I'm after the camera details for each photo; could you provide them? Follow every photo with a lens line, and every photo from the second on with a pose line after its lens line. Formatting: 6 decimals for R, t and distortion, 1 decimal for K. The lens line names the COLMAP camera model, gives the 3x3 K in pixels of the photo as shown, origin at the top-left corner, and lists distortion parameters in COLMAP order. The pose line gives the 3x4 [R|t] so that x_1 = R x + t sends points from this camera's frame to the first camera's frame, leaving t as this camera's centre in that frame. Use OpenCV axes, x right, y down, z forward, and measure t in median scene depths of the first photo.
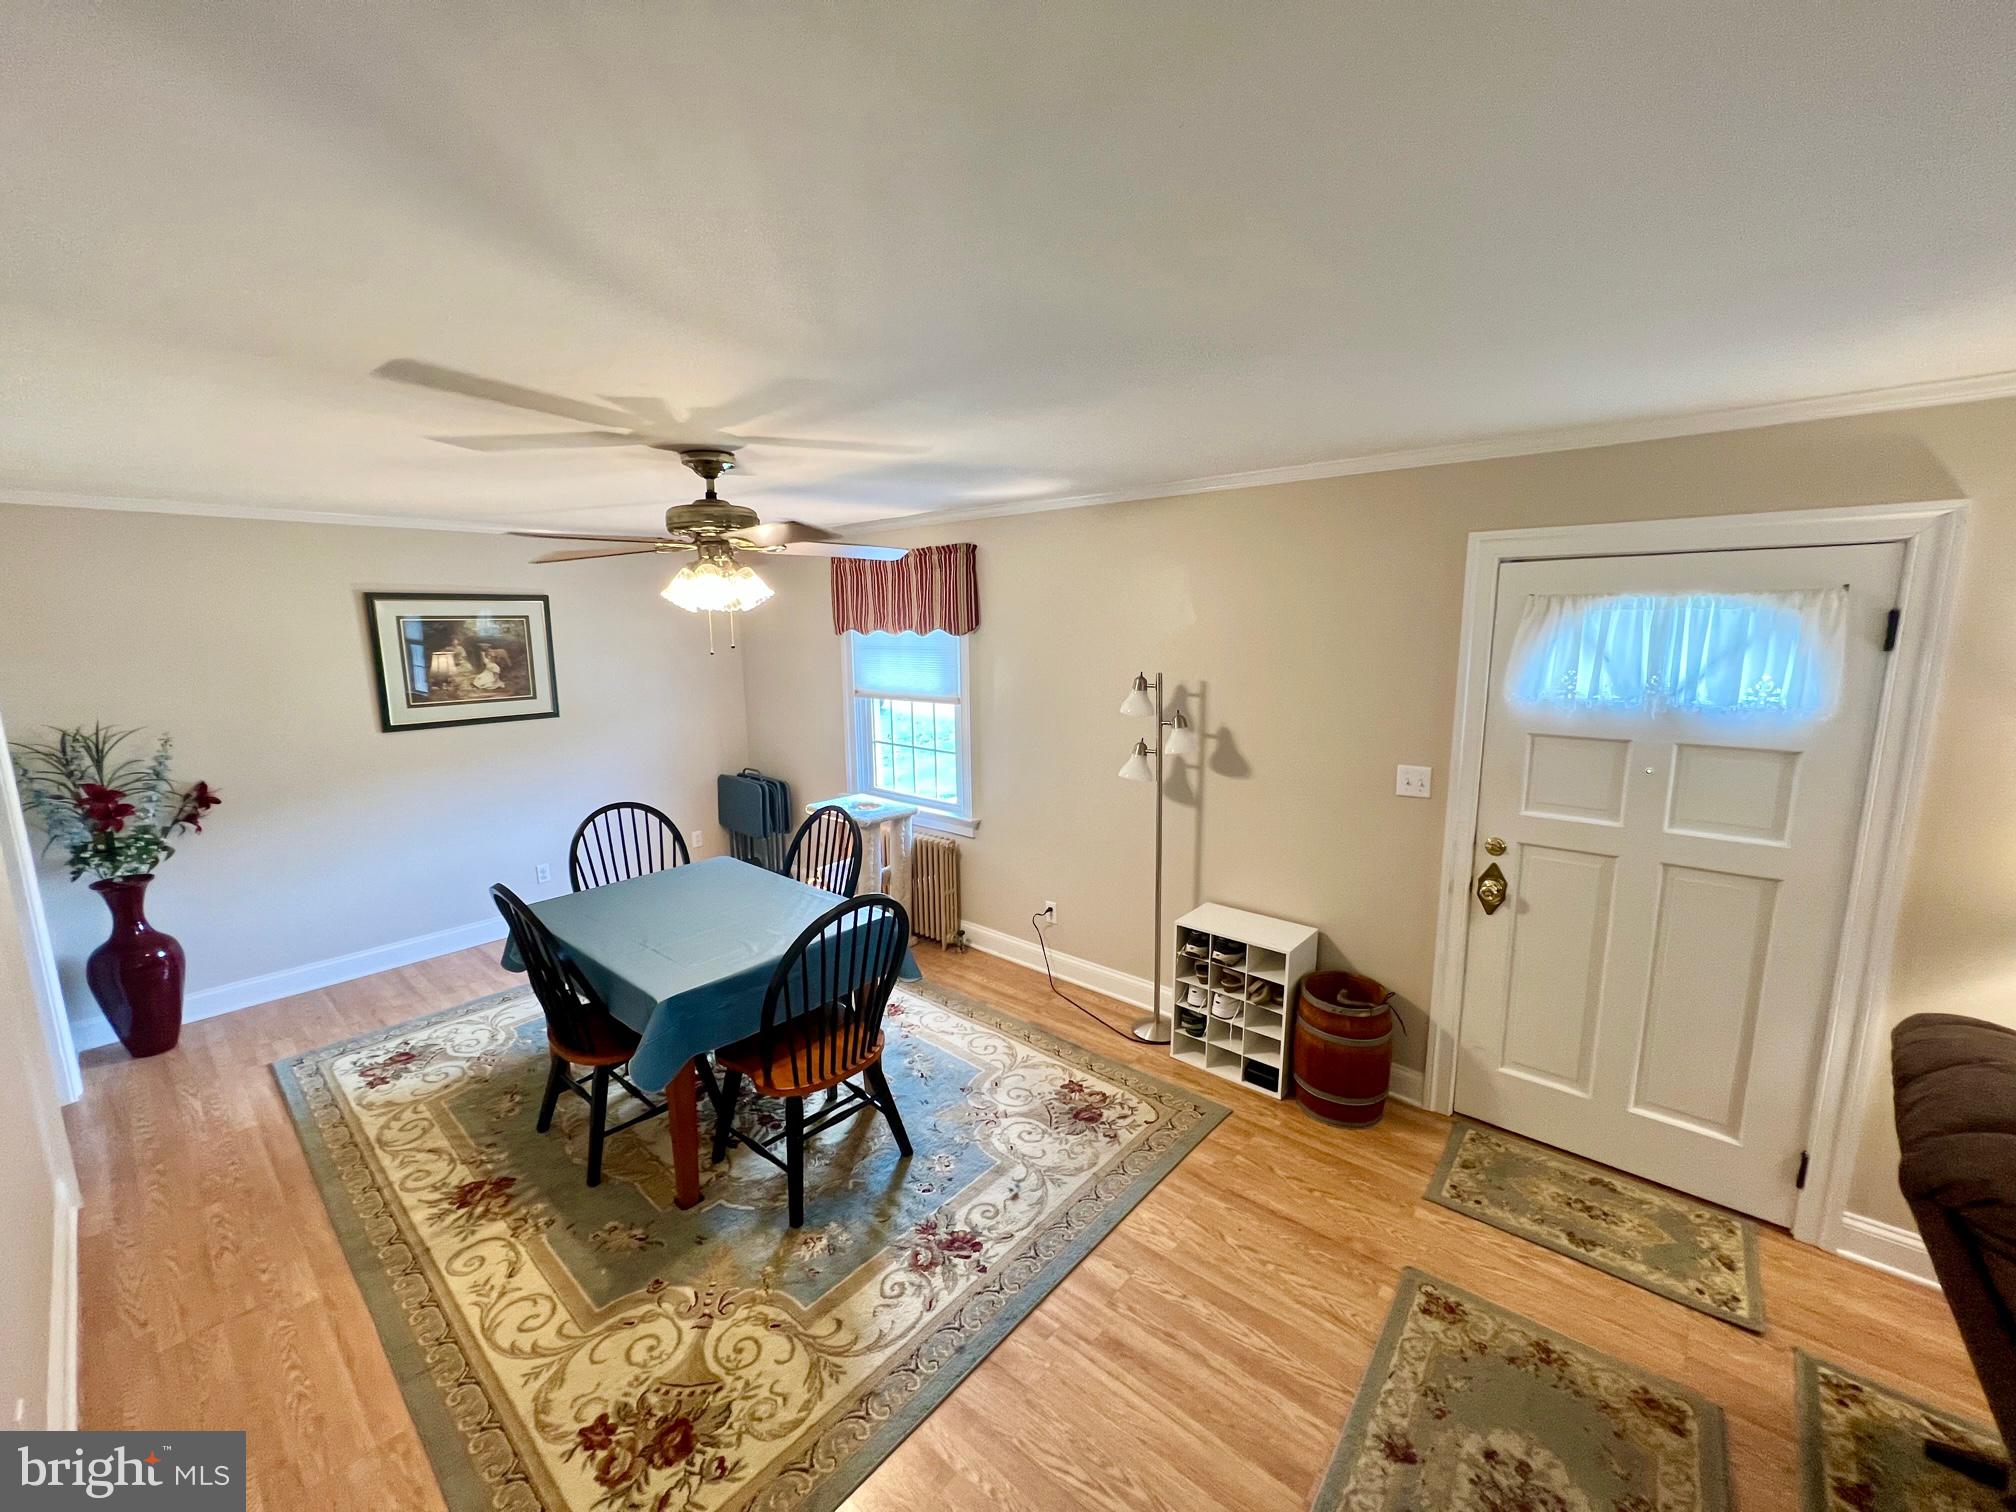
lens RADIAL K [[807.6, 0, 1001.3], [0, 807.6, 757.8], [0, 0, 1]] dist [0.001007, 0.000111]
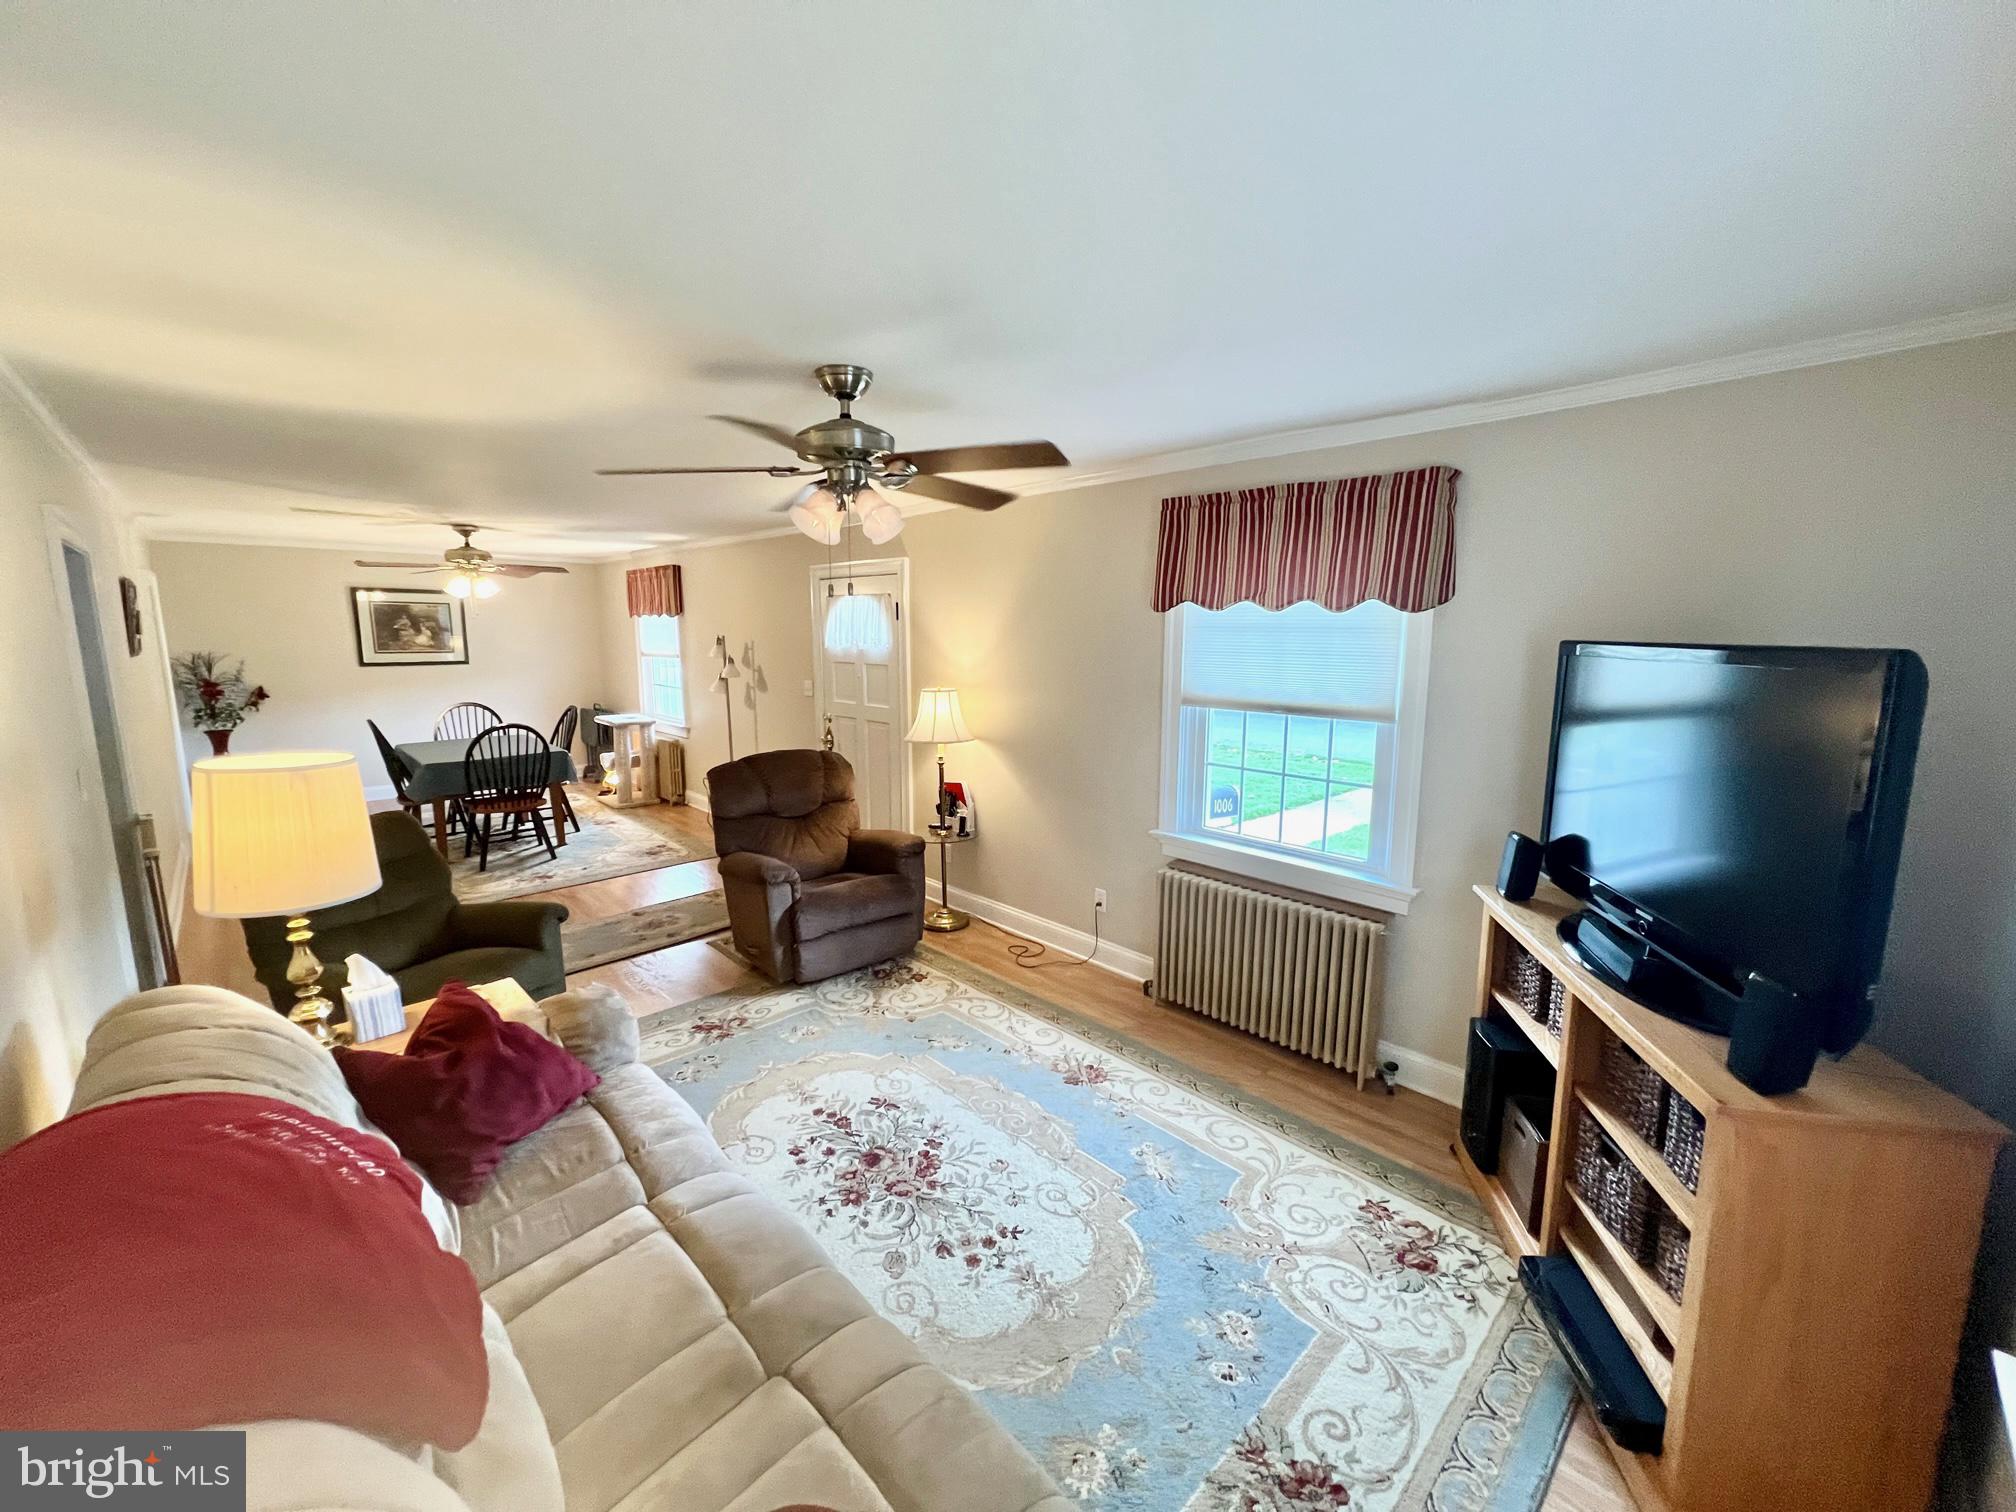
lens RADIAL K [[807.6, 0, 1000.9], [0, 807.6, 757.2], [0, 0, 1]] dist [0.001007, 0.000111]
pose [[0.996126, 0.031520, -0.082089, 0.948102], [-0.032218, 0.999455, -0.007188, 0.162574], [0.081817, 0.009805, 0.996599, -0.783797]]
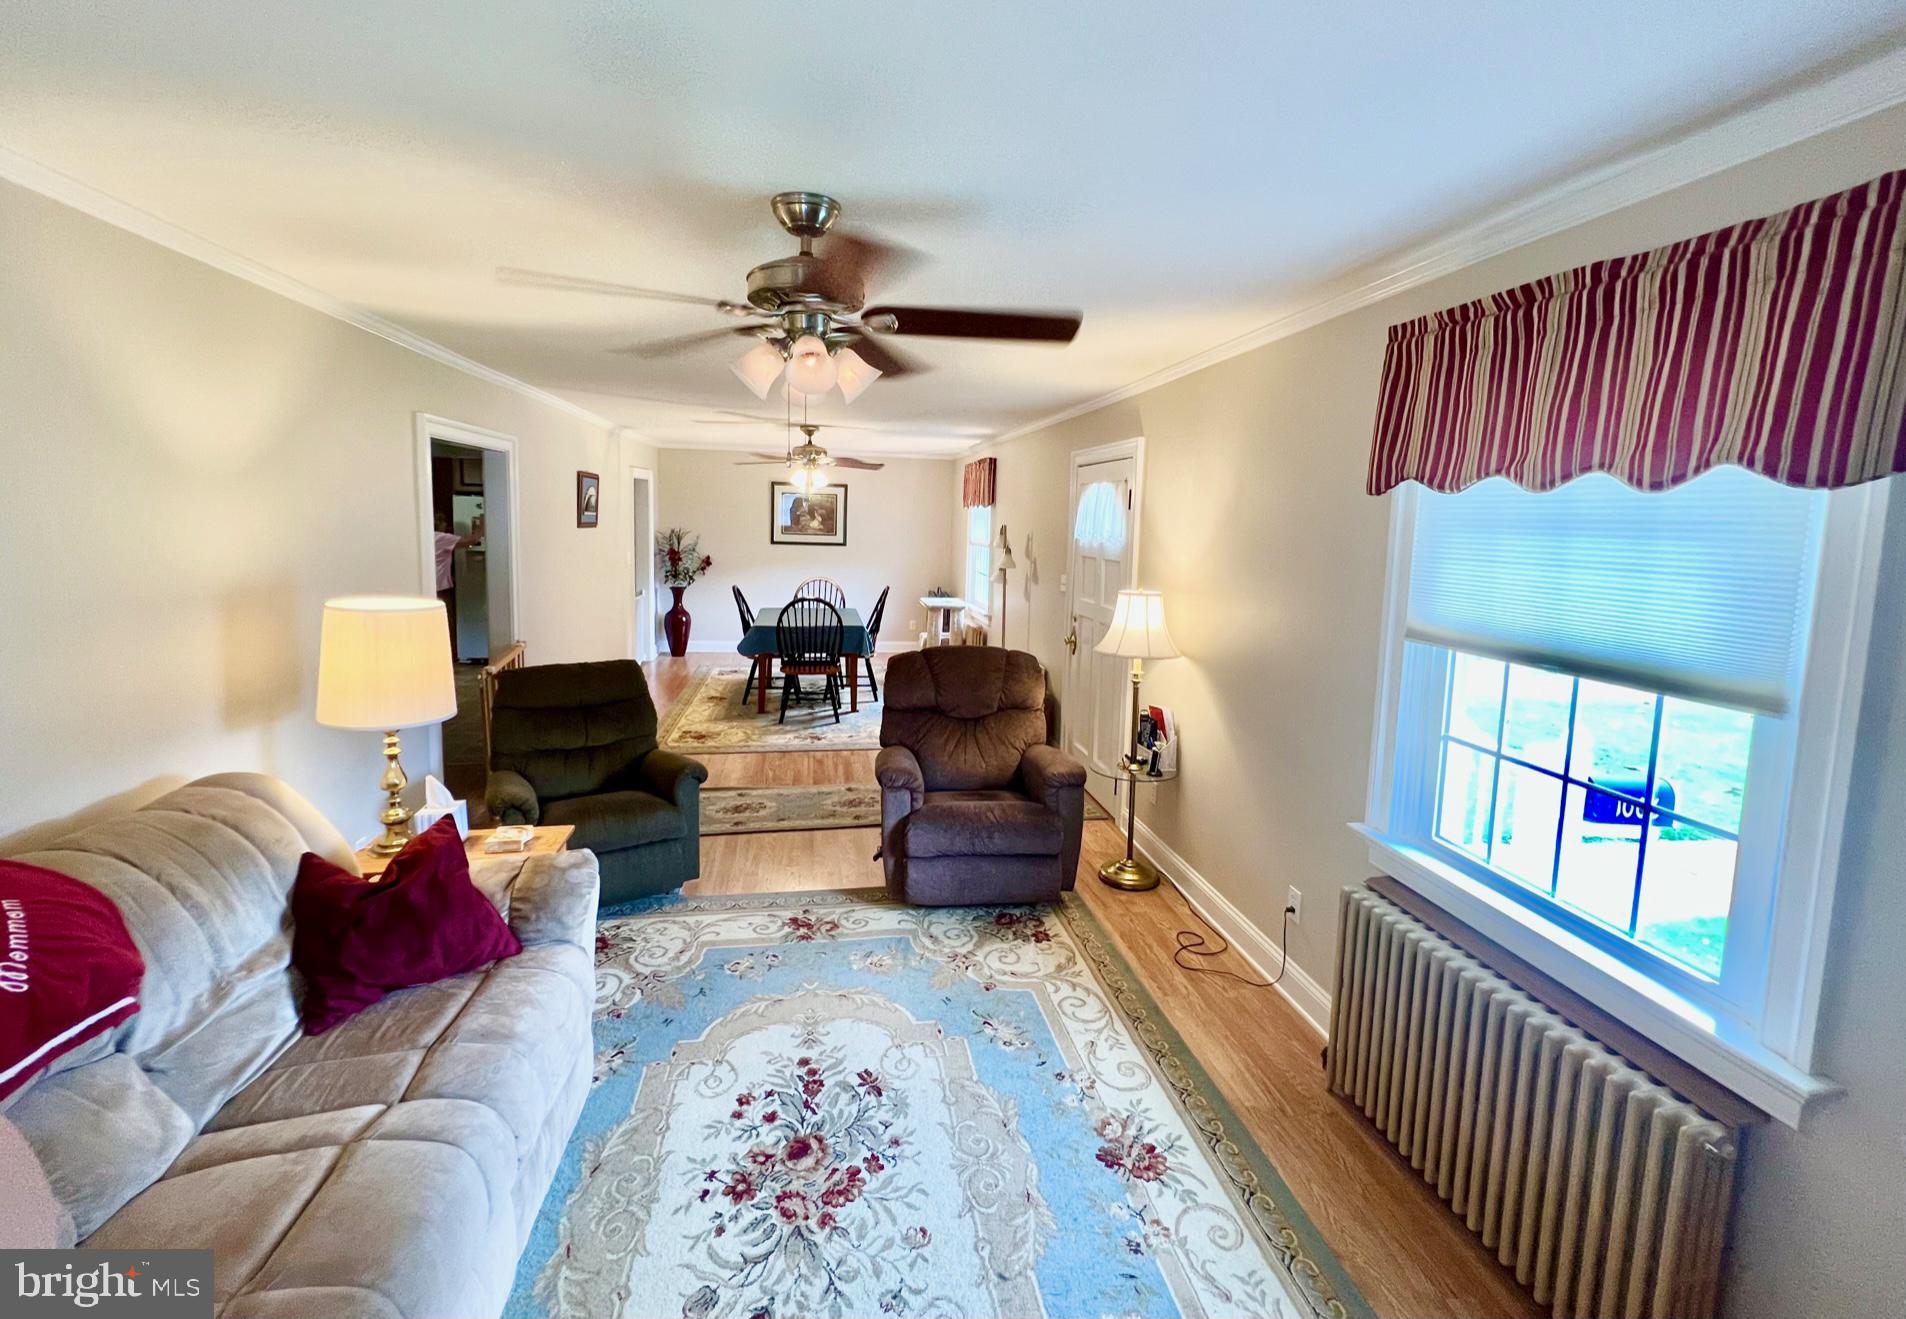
lens RADIAL K [[806.7, 0, 948.2], [0, 806.7, 605.5], [0, 0, 1]] dist [0.001347, -0.000022]
pose [[0.777646, 0.103457, -0.620132, 1.198167], [-0.144335, 0.989401, -0.015935, 0.120154], [0.611910, 0.101898, 0.784336, -0.503072]]
